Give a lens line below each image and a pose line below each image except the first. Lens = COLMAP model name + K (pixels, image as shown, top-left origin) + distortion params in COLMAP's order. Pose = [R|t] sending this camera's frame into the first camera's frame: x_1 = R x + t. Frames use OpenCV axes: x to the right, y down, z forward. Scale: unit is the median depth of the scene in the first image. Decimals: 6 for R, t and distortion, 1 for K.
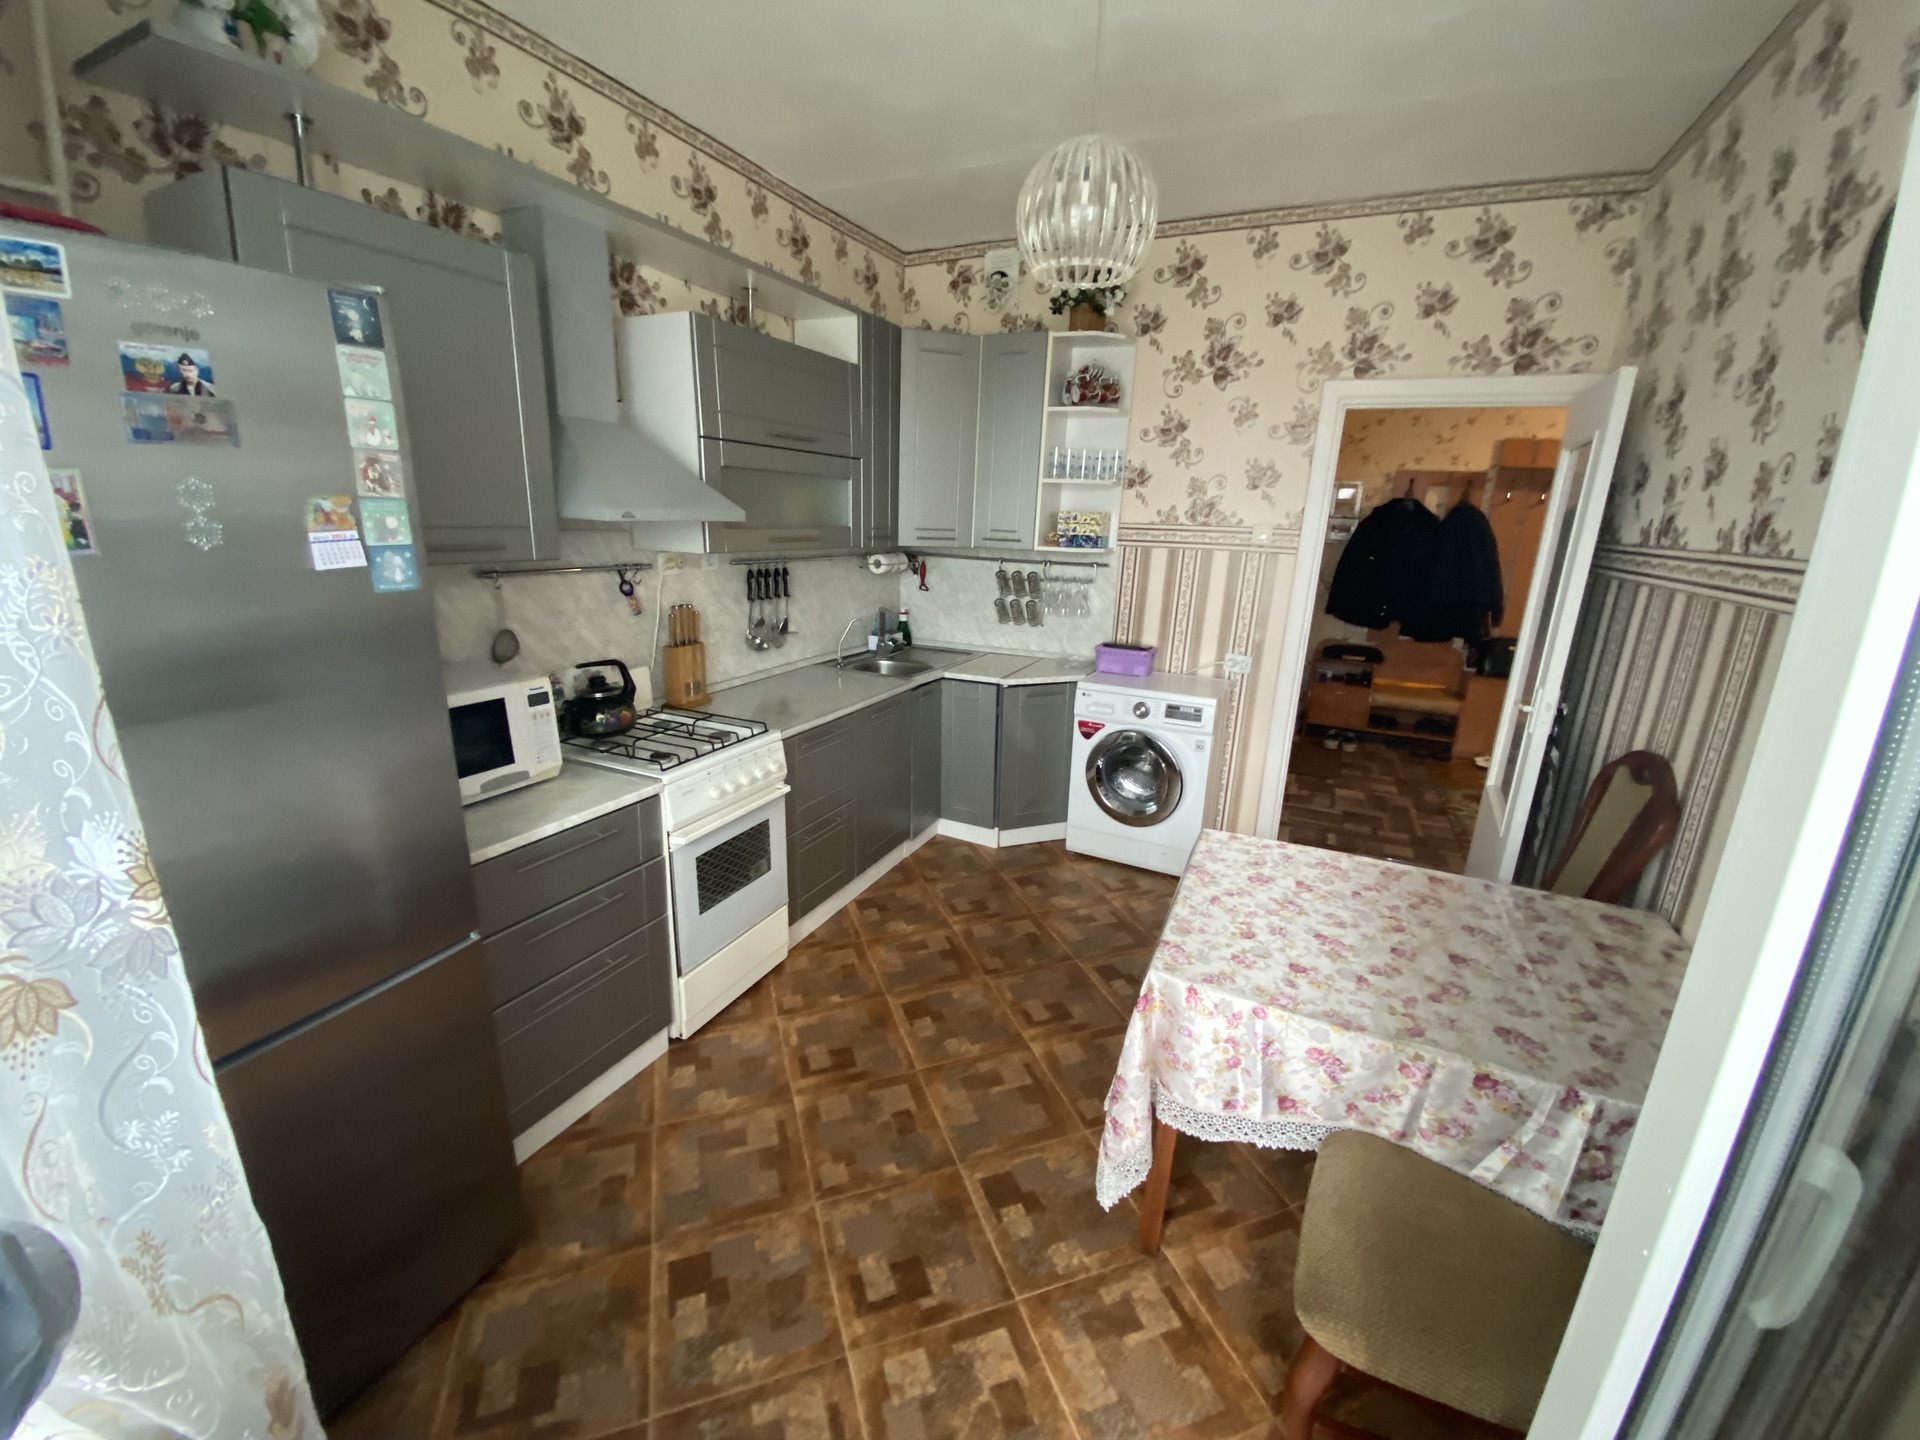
lens RADIAL K [[769.7, 0, 949.7], [0, 769.7, 715.7], [0, 0, 1]] dist [0.029114, -0.025181]
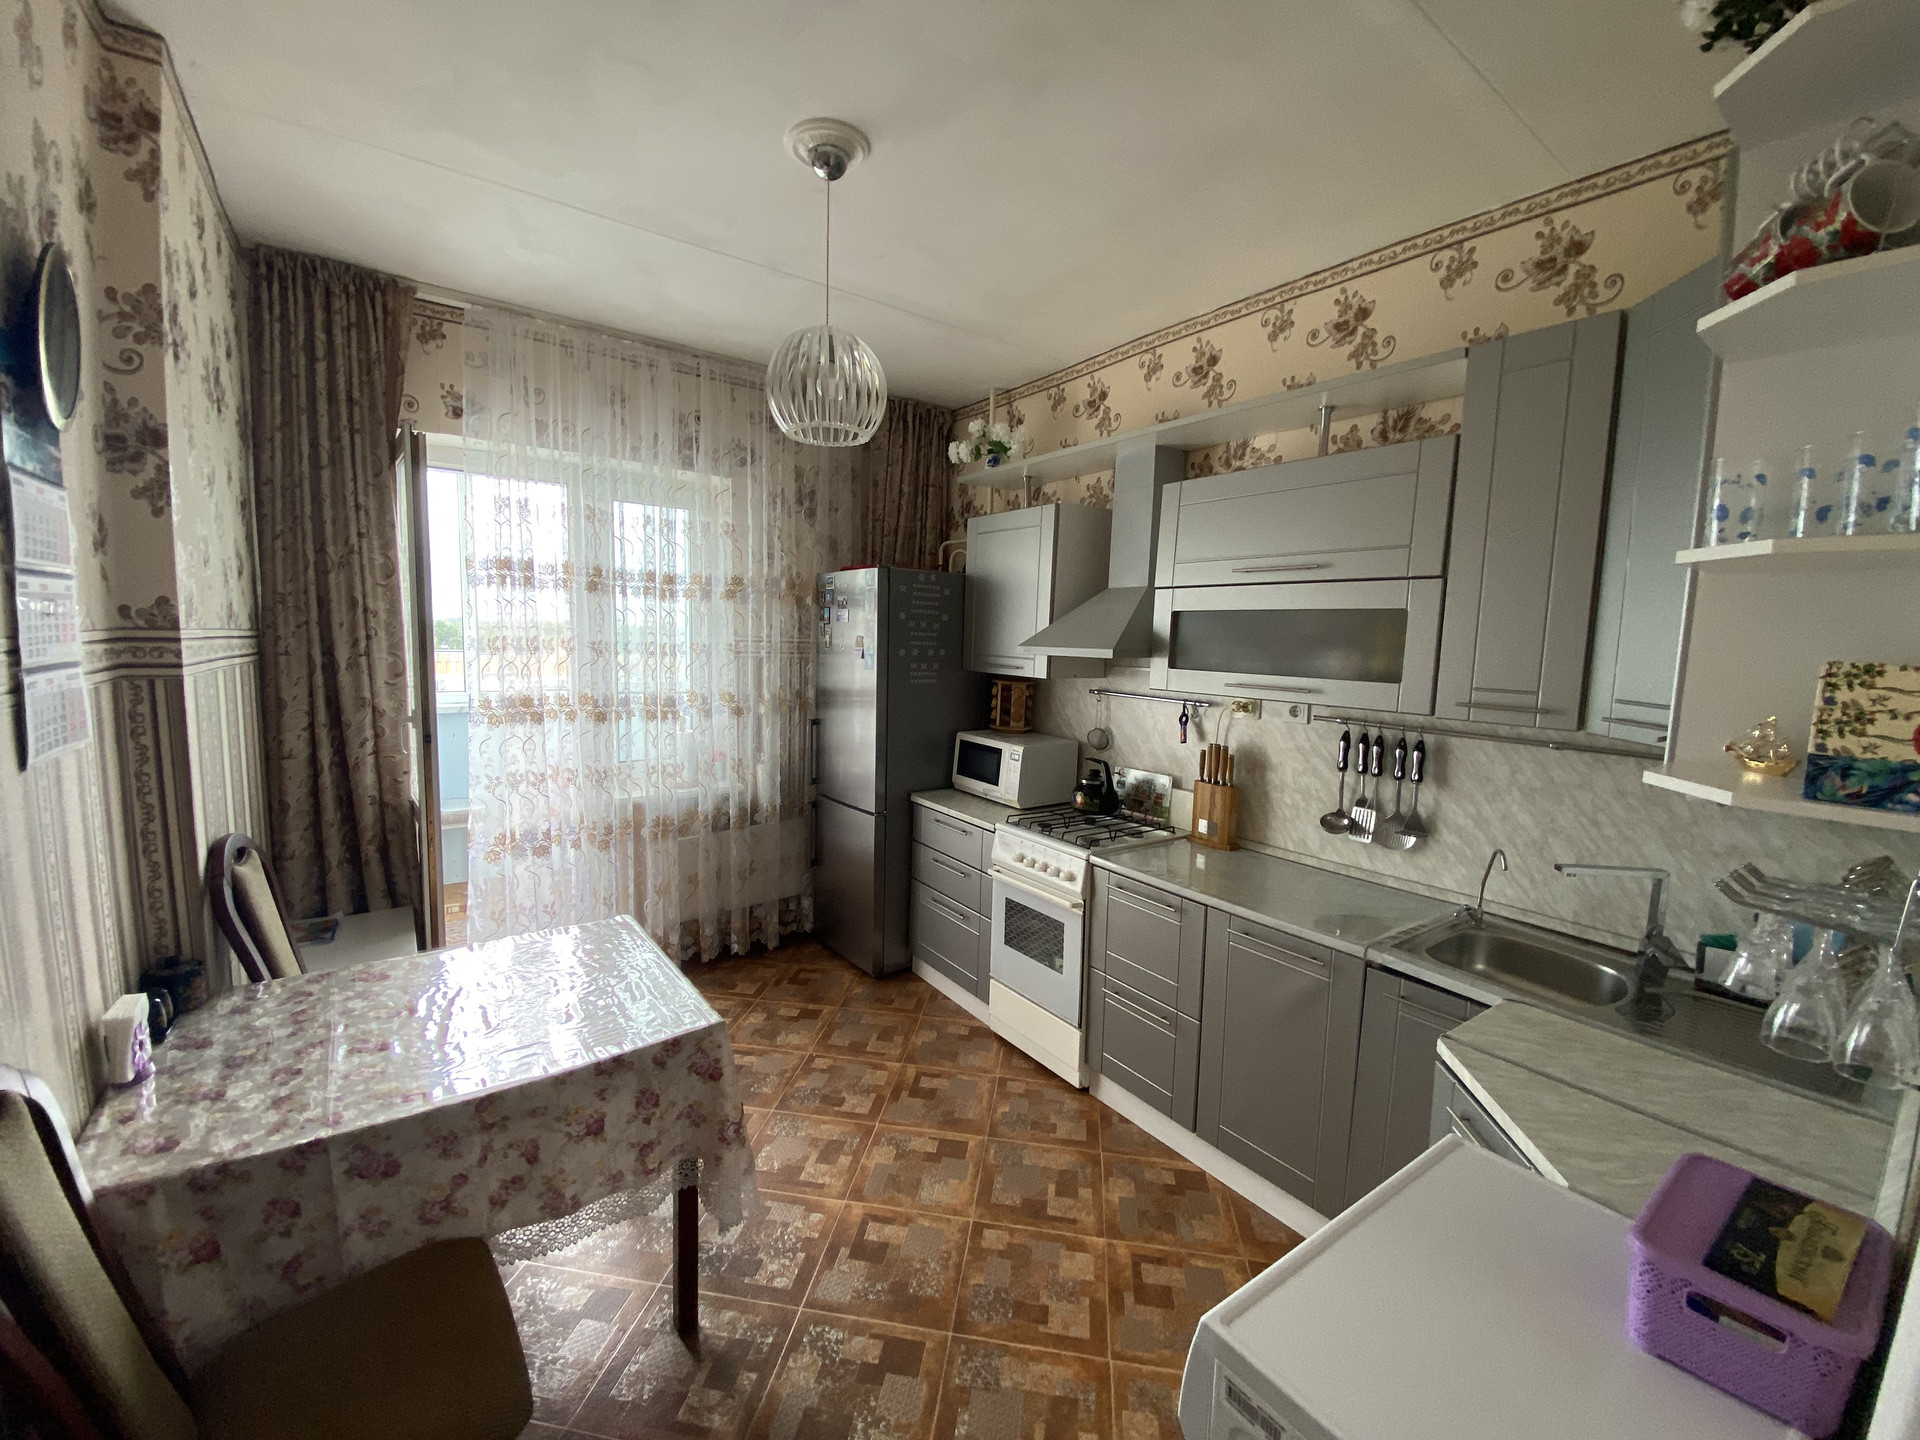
lens RADIAL K [[769.7, 0, 949.7], [0, 769.7, 715.7], [0, 0, 1]] dist [0.029114, -0.025181]
pose [[-0.472510, 0.044298, -0.880211, 0.759662], [-0.273004, 0.942255, 0.193972, -0.299375], [0.837976, 0.331955, -0.433131, 1.210890]]
